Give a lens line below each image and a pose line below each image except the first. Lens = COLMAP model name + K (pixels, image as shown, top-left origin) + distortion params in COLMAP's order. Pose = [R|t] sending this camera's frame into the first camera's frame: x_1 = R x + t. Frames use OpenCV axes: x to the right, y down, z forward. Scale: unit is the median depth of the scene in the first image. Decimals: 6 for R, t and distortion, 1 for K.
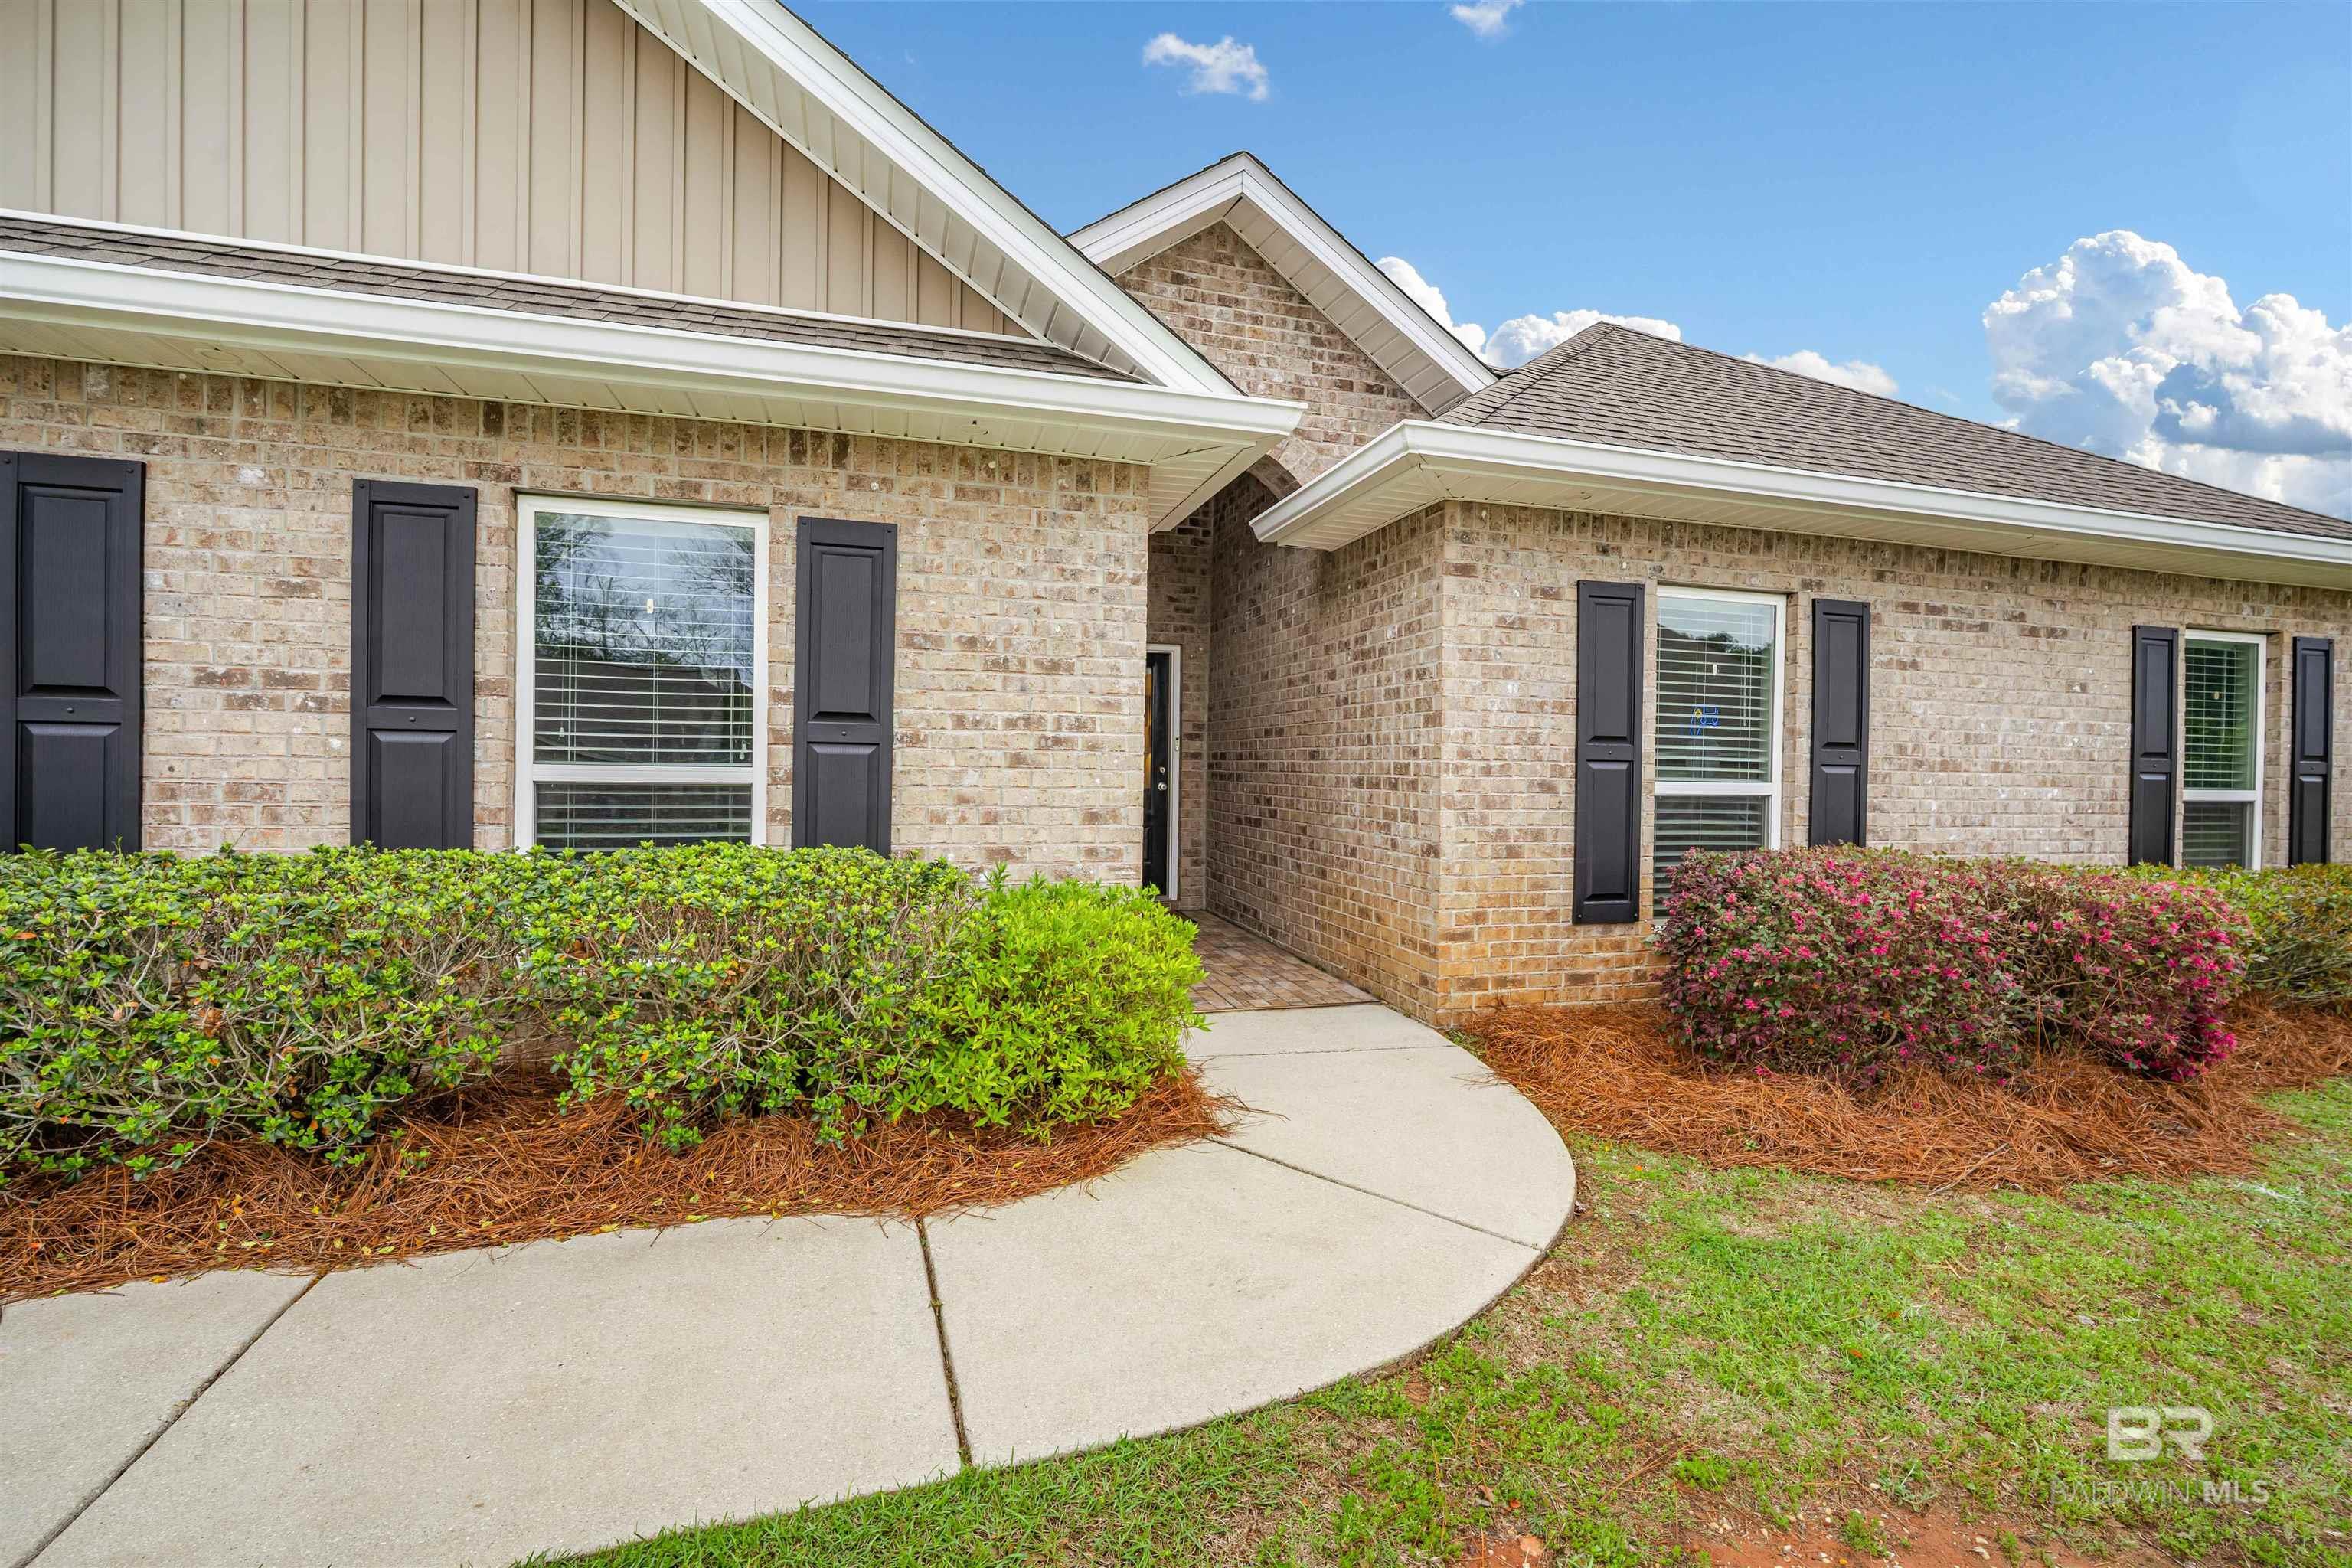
lens RADIAL K [[1044.2, 0, 1284.3], [0, 1044.2, 767.6], [0, 0, 1]] dist [-0.010011, 0.001257]
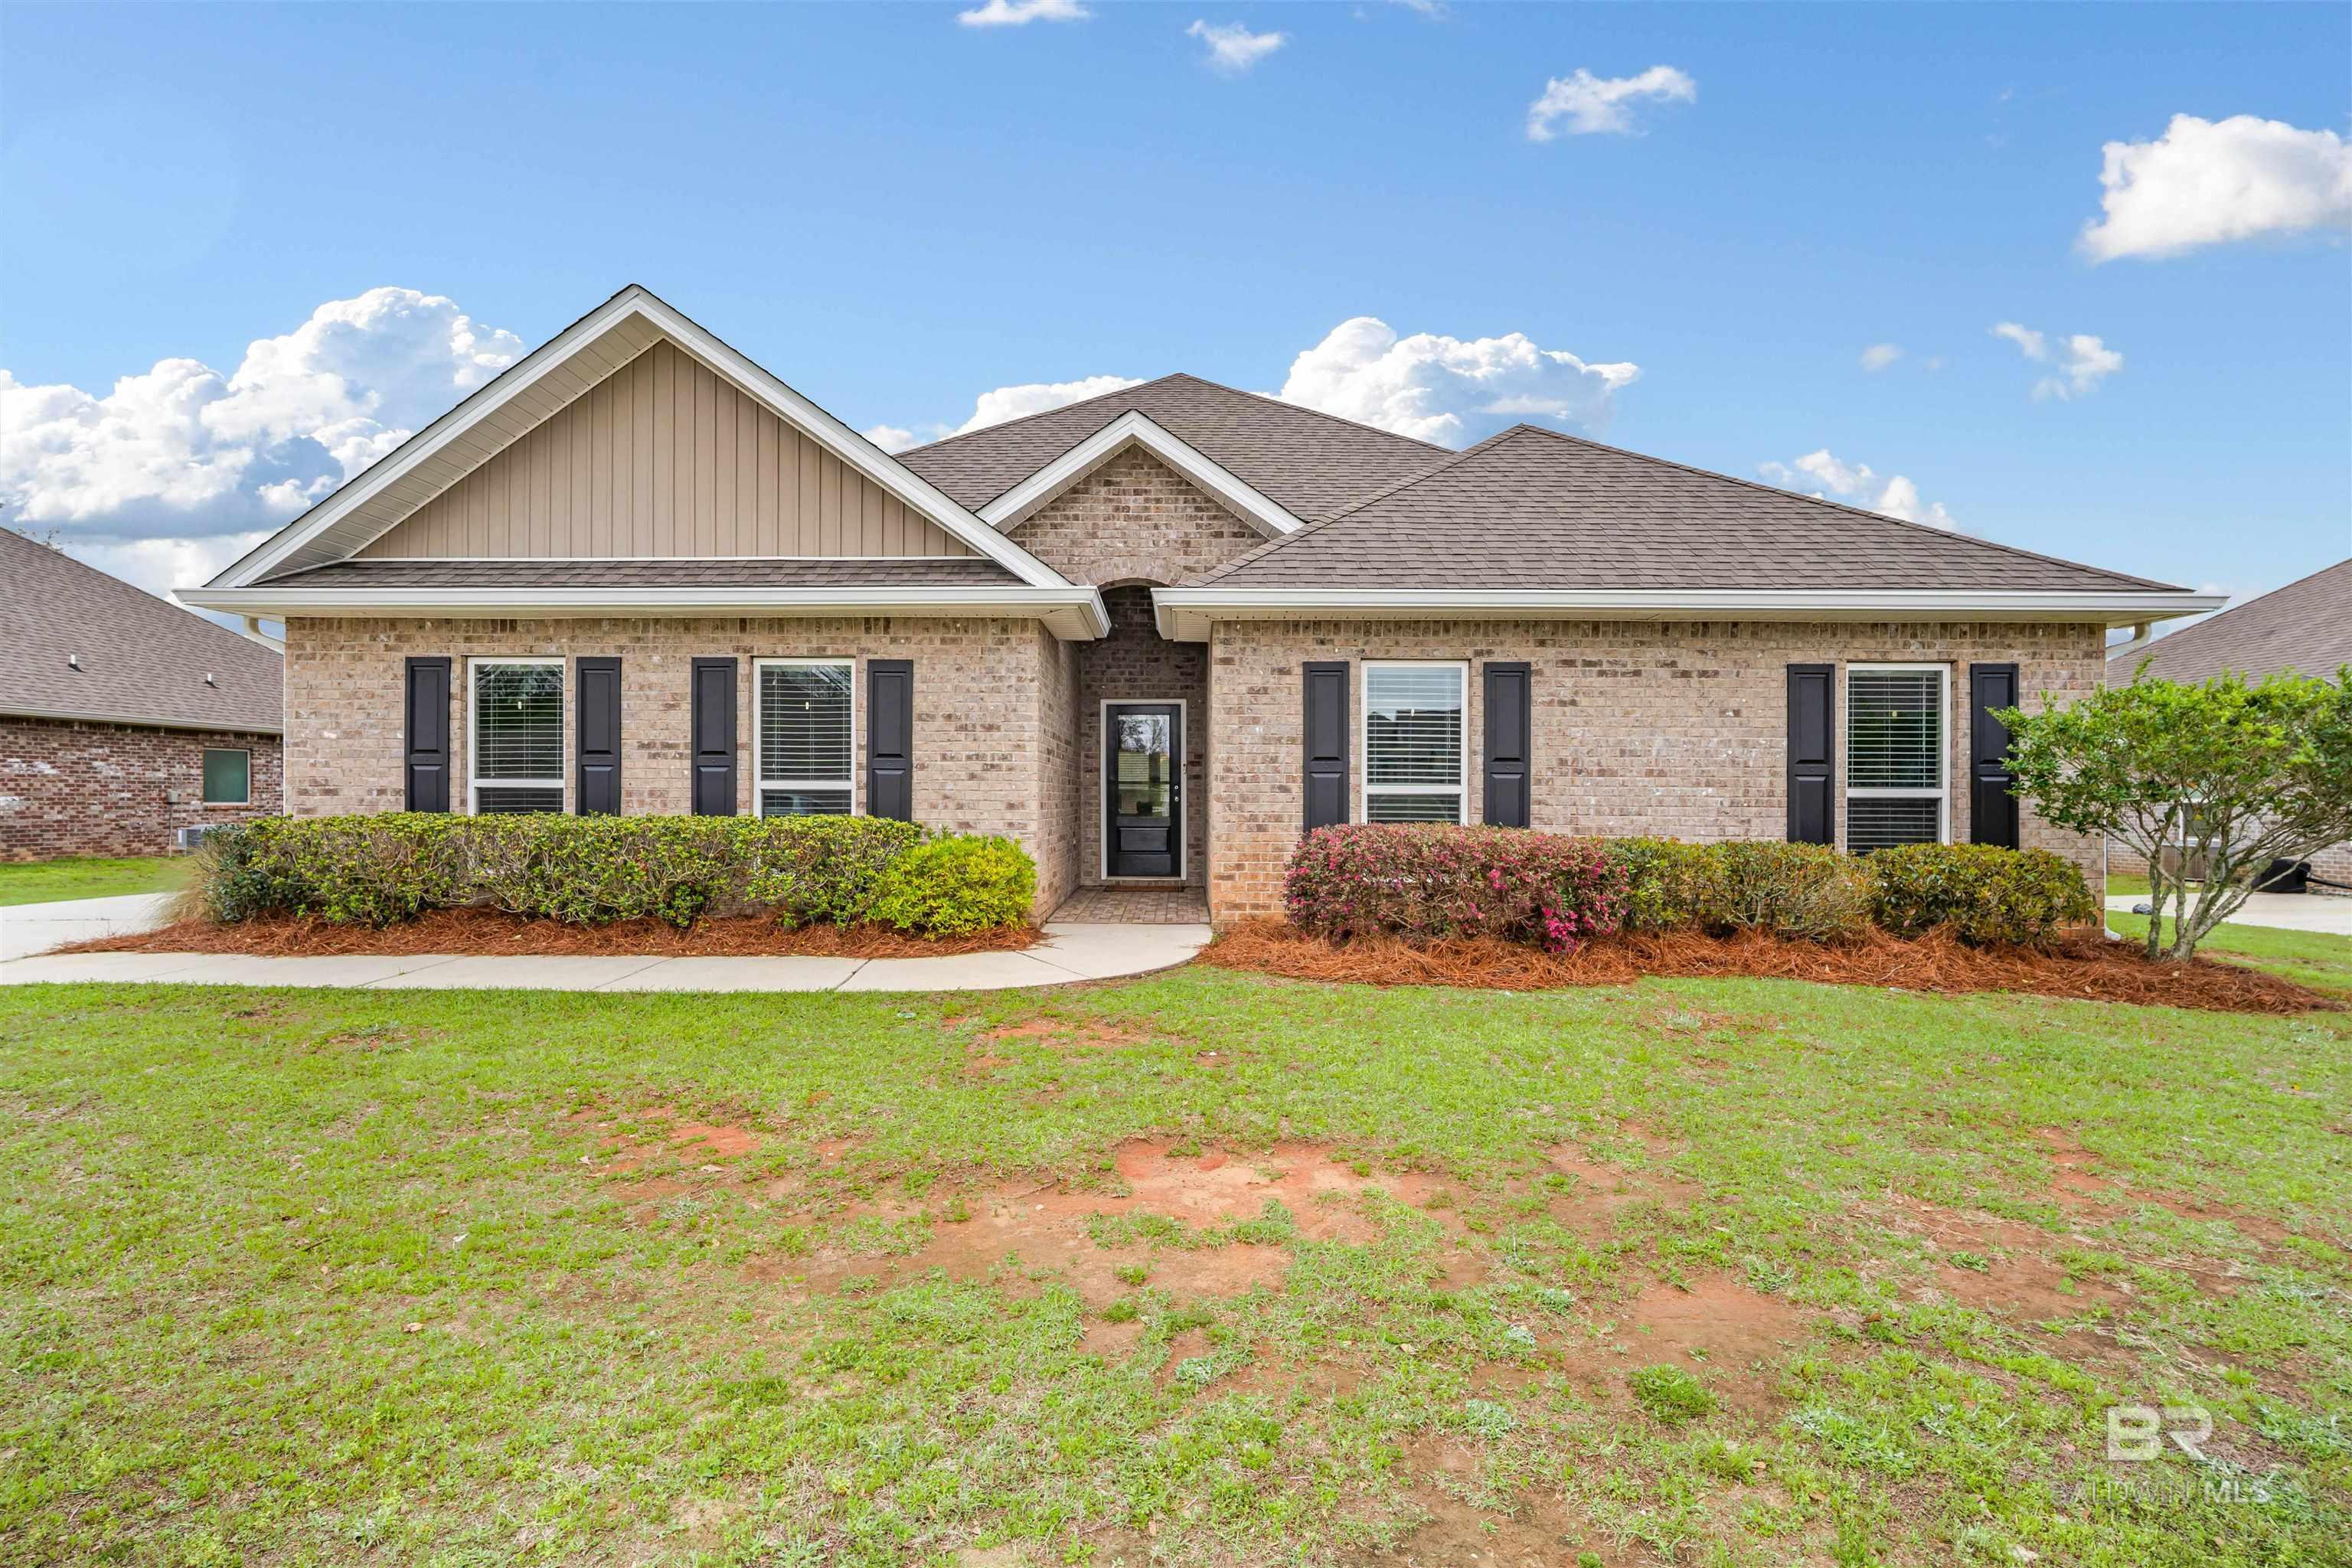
lens RADIAL K [[1040.9, 0, 1184.6], [0, 1040.9, 785.5], [0, 0, 1]] dist [-0.010751, -0.000086]
pose [[0.948930, -0.013375, -0.315203, 0.626416], [0.009753, 0.999867, -0.013064, 0.033489], [0.315336, 0.009323, 0.948934, -0.609845]]
